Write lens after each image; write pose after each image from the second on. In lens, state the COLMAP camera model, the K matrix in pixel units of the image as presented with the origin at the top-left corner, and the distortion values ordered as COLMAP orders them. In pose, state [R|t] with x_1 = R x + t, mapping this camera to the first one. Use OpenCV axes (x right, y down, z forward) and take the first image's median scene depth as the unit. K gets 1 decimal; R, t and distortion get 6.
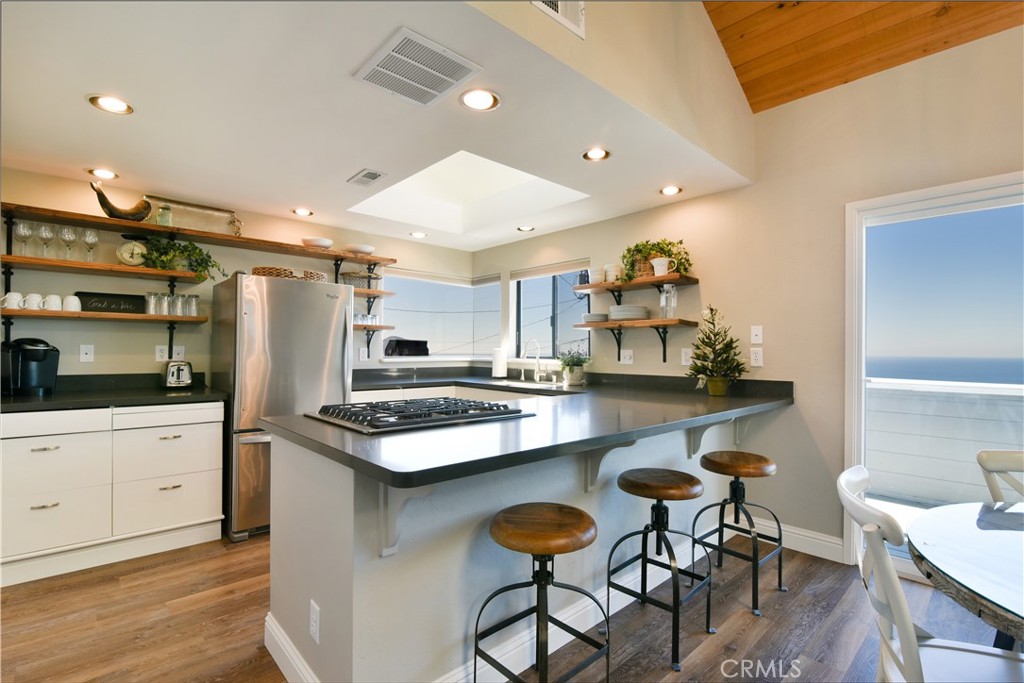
lens RADIAL K [[468.5, 0, 512.6], [0, 468.5, 344.1], [0, 0, 1]] dist [-0.016438, 0.000162]
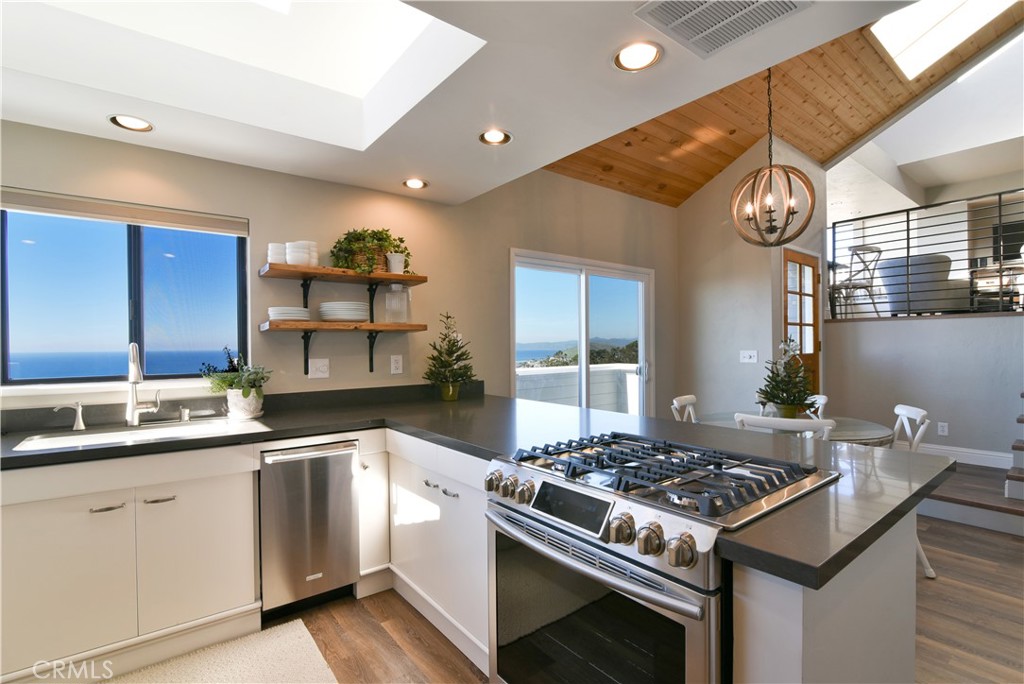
lens RADIAL K [[469.1, 0, 526.3], [0, 469.1, 342.9], [0, 0, 1]] dist [-0.015716, 0.000859]
pose [[0.090142, -0.003379, 0.995923, -0.476746], [-0.006049, 0.999974, 0.003941, -0.018408], [-0.995911, -0.006380, 0.090119, 0.593111]]
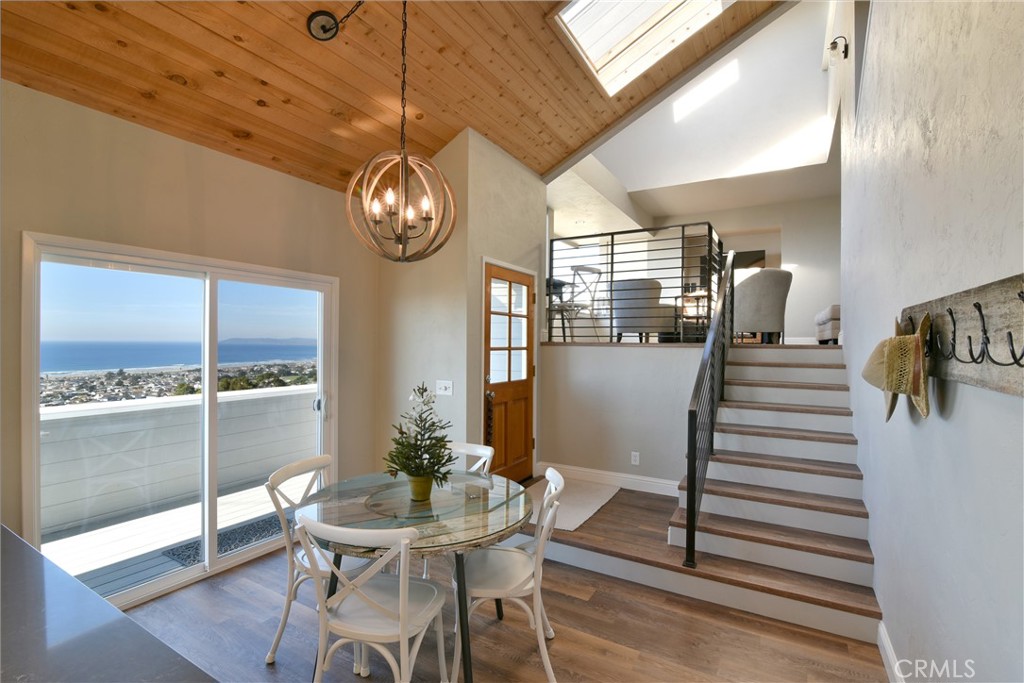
lens RADIAL K [[468.5, 0, 512.6], [0, 468.5, 344.1], [0, 0, 1]] dist [-0.016438, 0.000162]
pose [[-0.280643, -0.009766, 0.959763, -0.242421], [-0.023816, 0.999711, 0.003208, -0.086246], [-0.959517, -0.021957, -0.280794, 0.268519]]
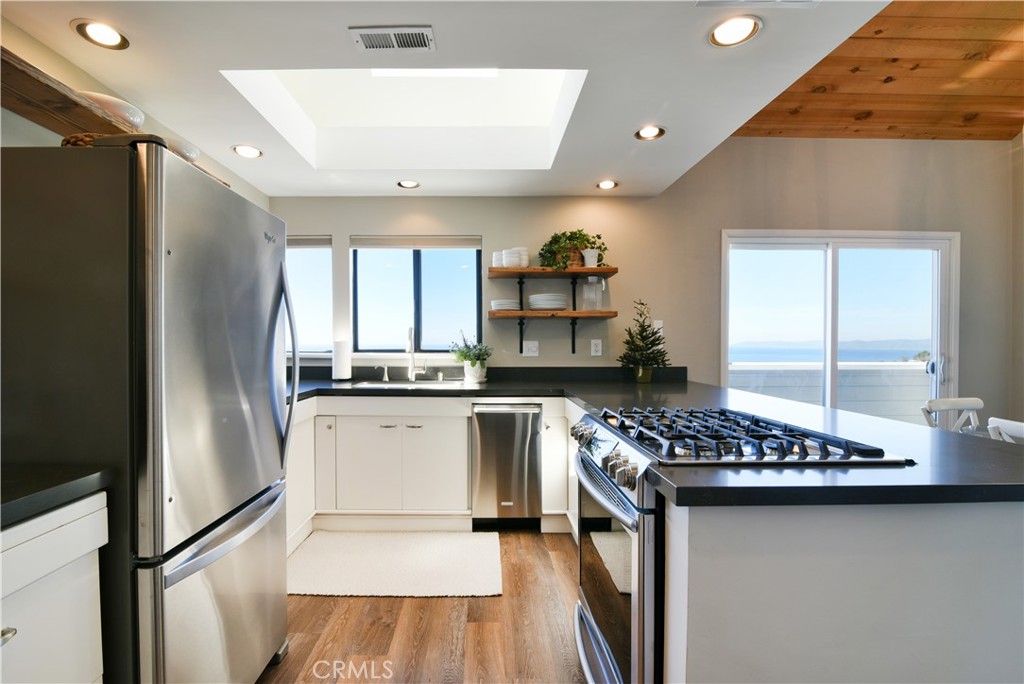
lens RADIAL K [[483.7, 0, 499.2], [0, 483.7, 344.9], [0, 0, 1]] dist [-0.013210, 0.000414]
pose [[0.672199, -0.011240, 0.740285, -0.515789], [-0.007671, 0.999725, 0.022144, -0.001243], [-0.740331, -0.020564, 0.671928, 0.389941]]
